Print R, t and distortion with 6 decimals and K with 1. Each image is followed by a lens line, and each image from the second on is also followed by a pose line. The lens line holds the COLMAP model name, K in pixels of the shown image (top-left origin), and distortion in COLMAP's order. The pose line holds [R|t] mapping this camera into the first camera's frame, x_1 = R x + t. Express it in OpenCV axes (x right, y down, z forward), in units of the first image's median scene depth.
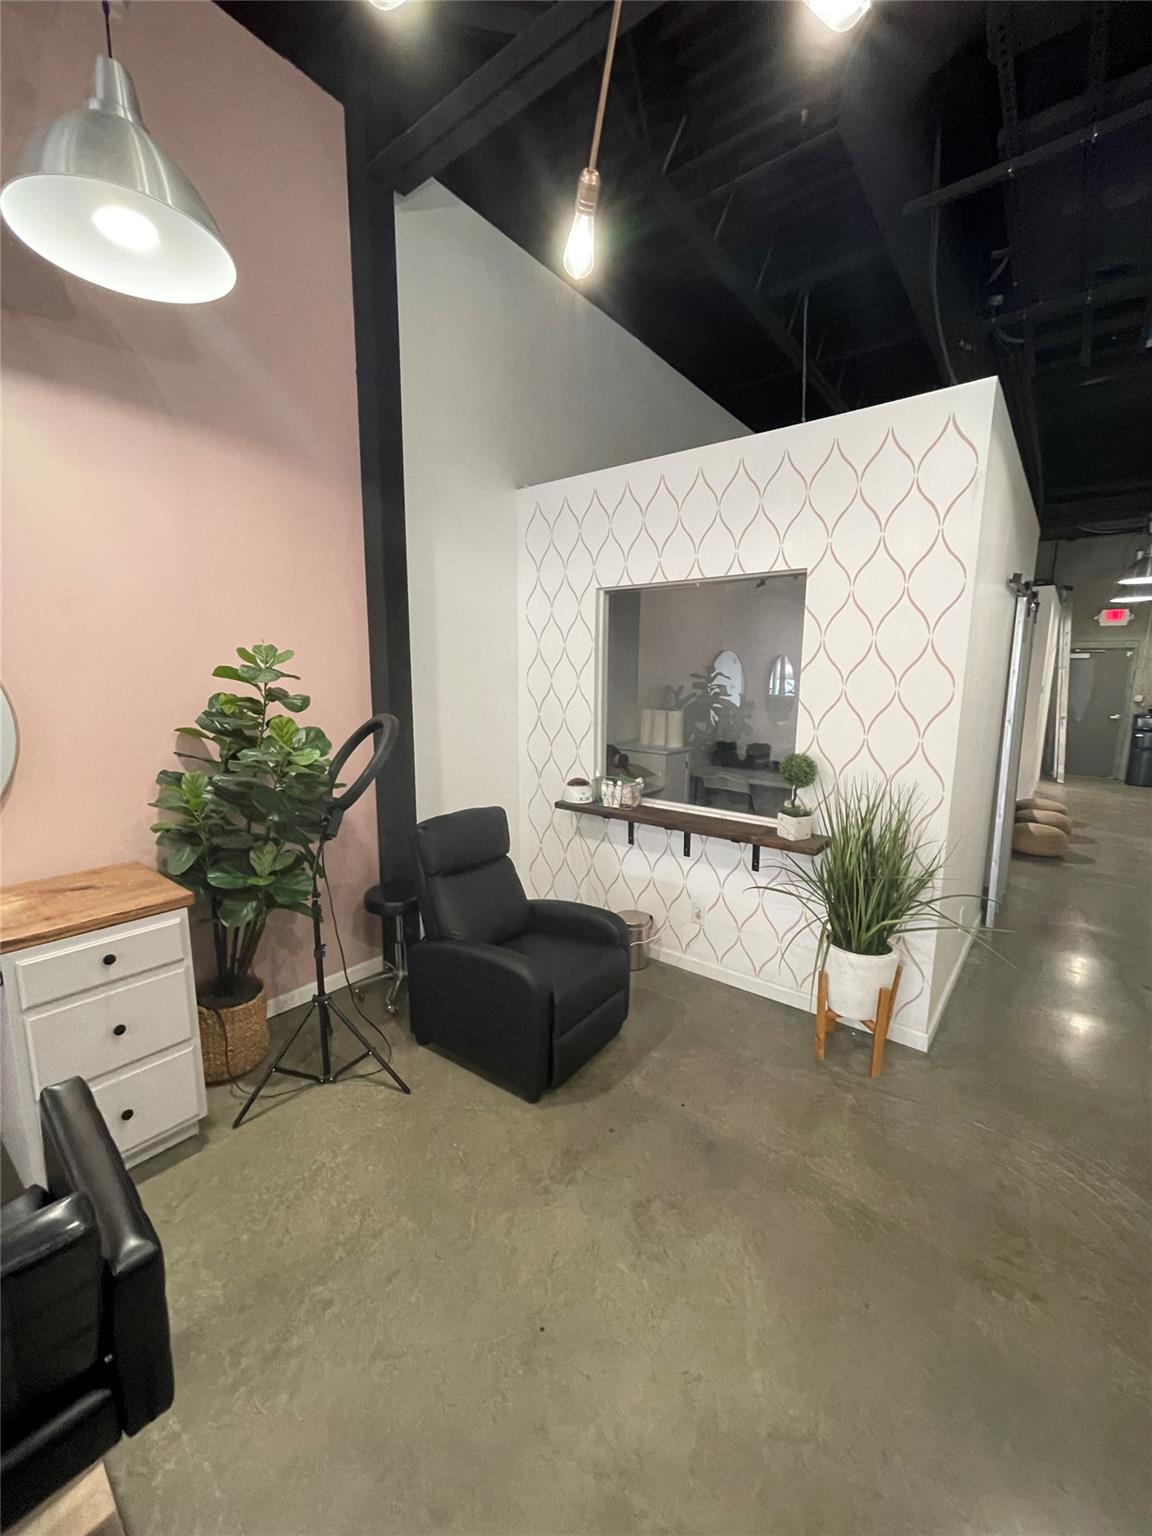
lens RADIAL K [[625.1, 0, 587.5], [0, 625.1, 770.3], [0, 0, 1]] dist [-0.005299, -0.000467]
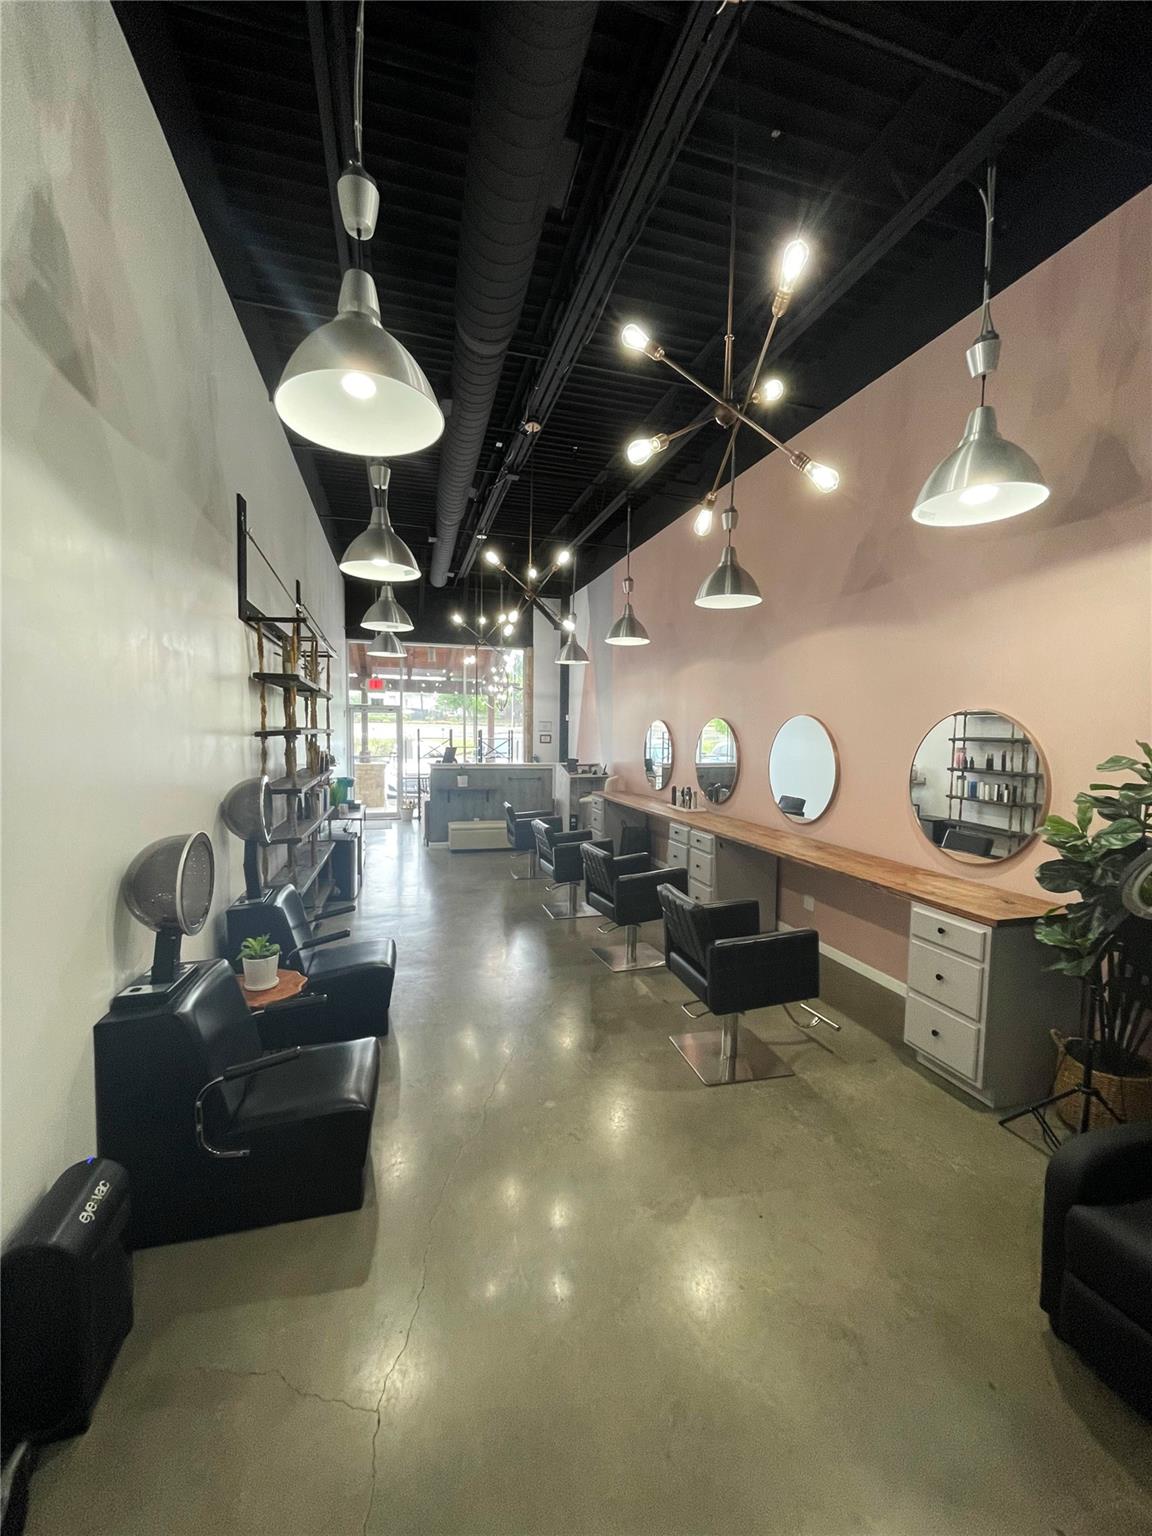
lens RADIAL K [[623.2, 0, 576.0], [0, 623.2, 768.0], [0, 0, 1]] dist [-0.010473, 0.000035]
pose [[-0.582036, 0.026125, -0.812743, 0.742439], [-0.151071, 0.978610, 0.139644, -0.130860], [0.799006, 0.204059, -0.565640, 0.733690]]
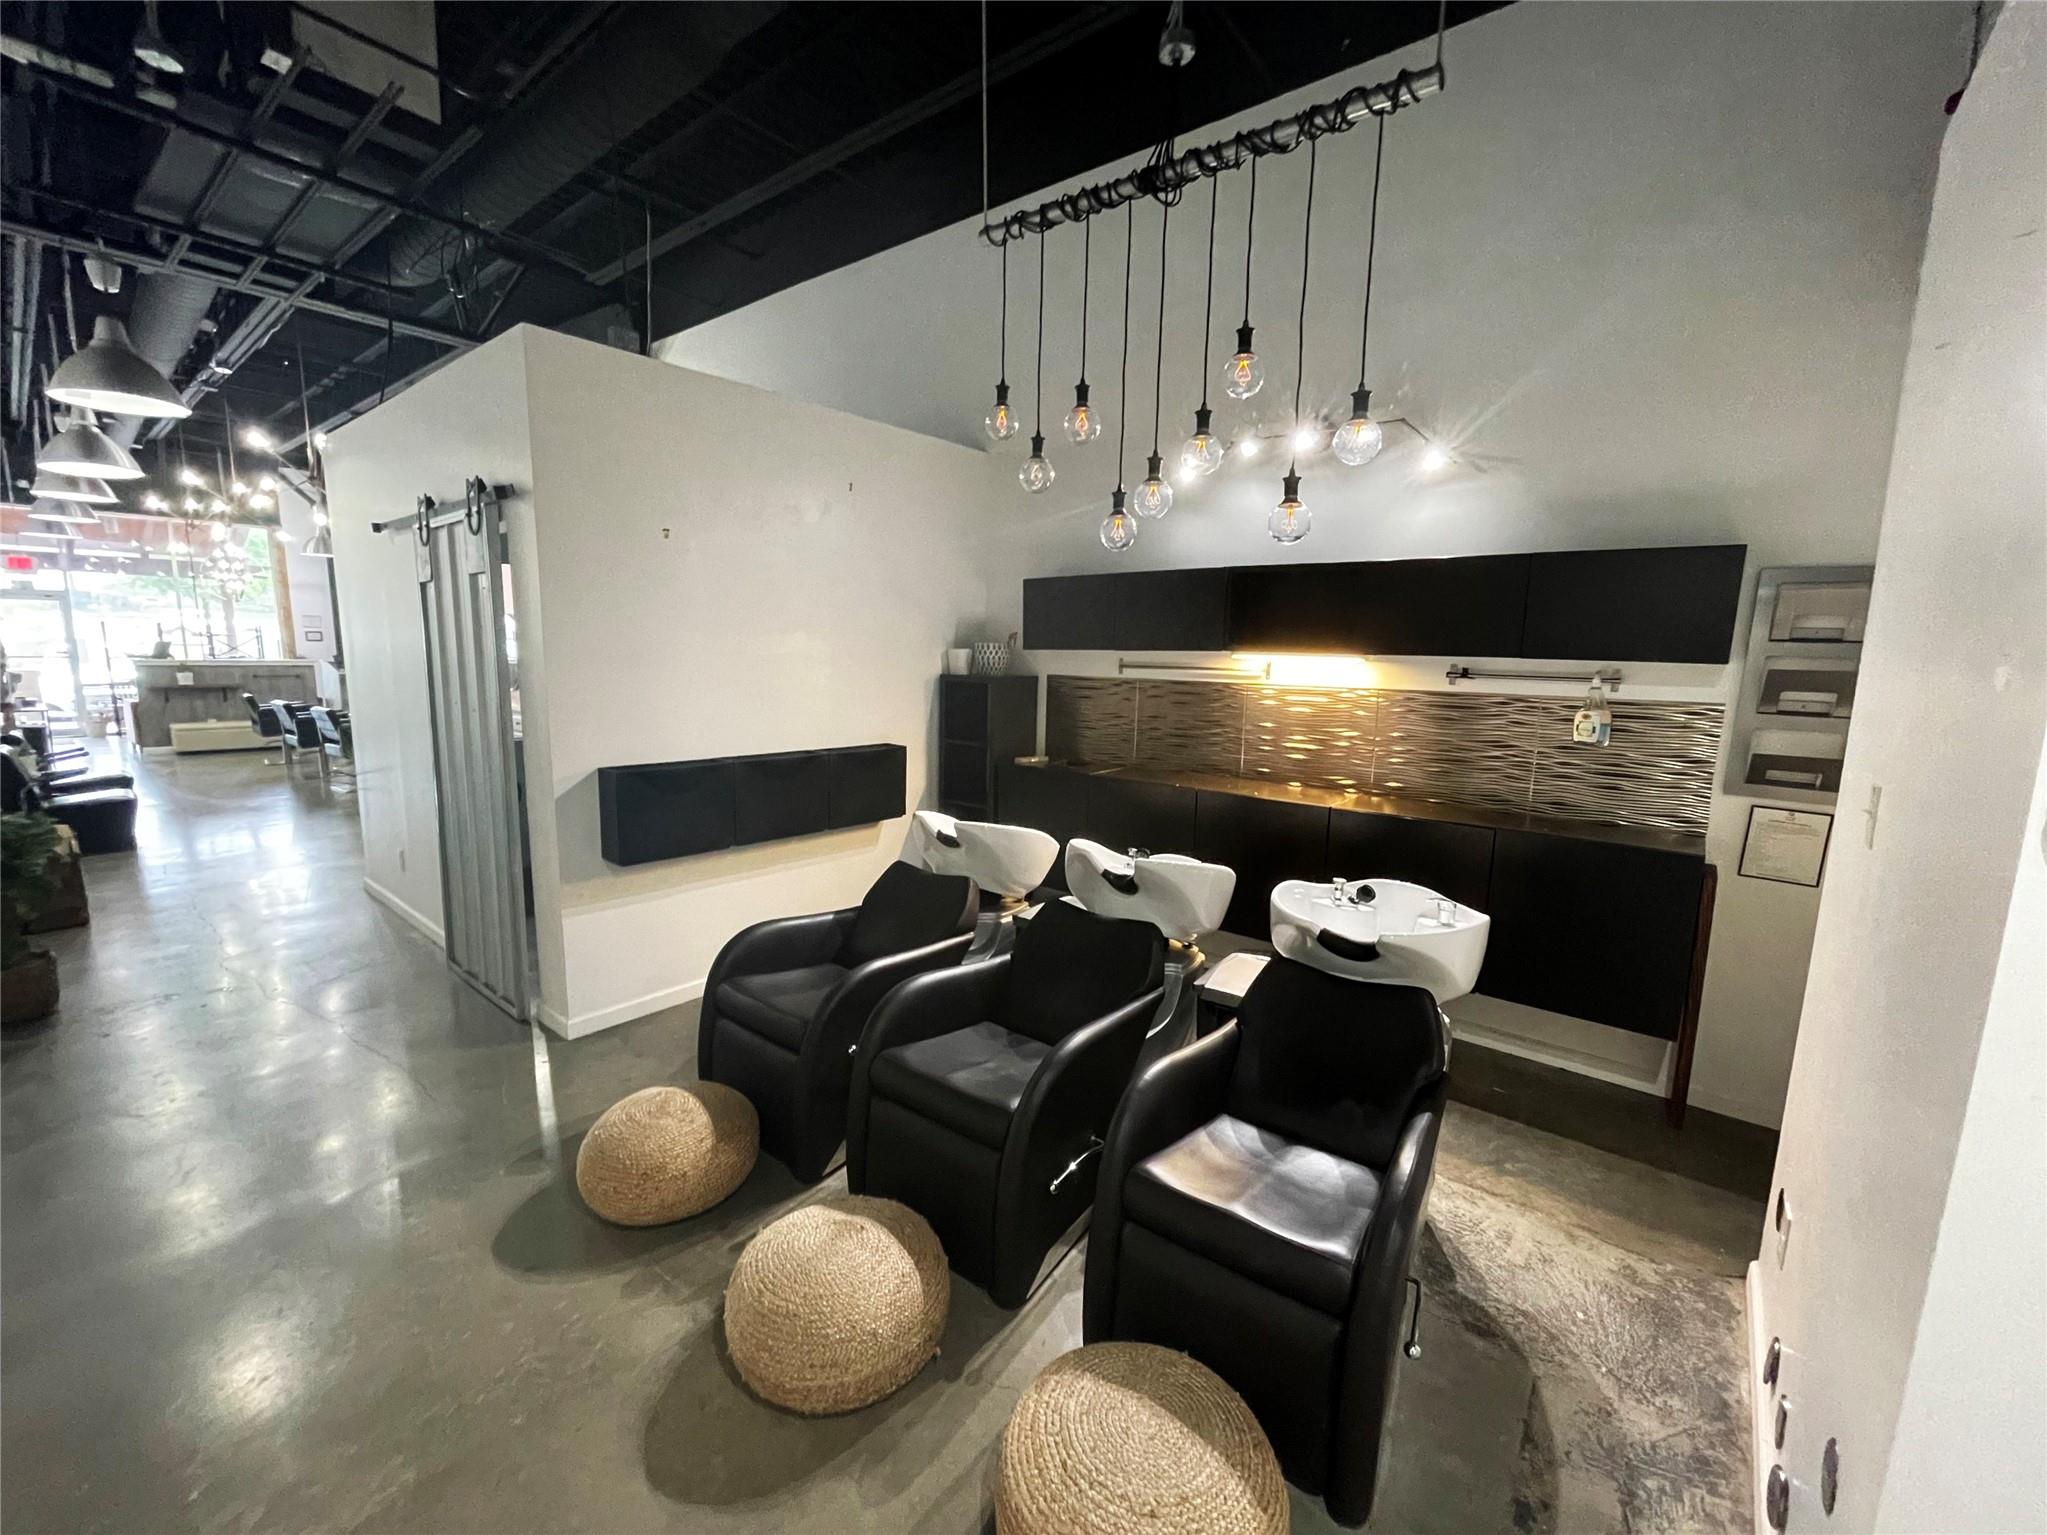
lens RADIAL K [[830.5, 0, 1023.5], [0, 830.5, 767.5], [0, 0, 1]] dist [-0.010473, 0.000035]
pose [[-0.008509, 0.135617, -0.990725, 2.474499], [-0.174676, 0.975326, 0.135010, -0.349336], [0.984589, 0.174205, 0.015390, 2.510041]]
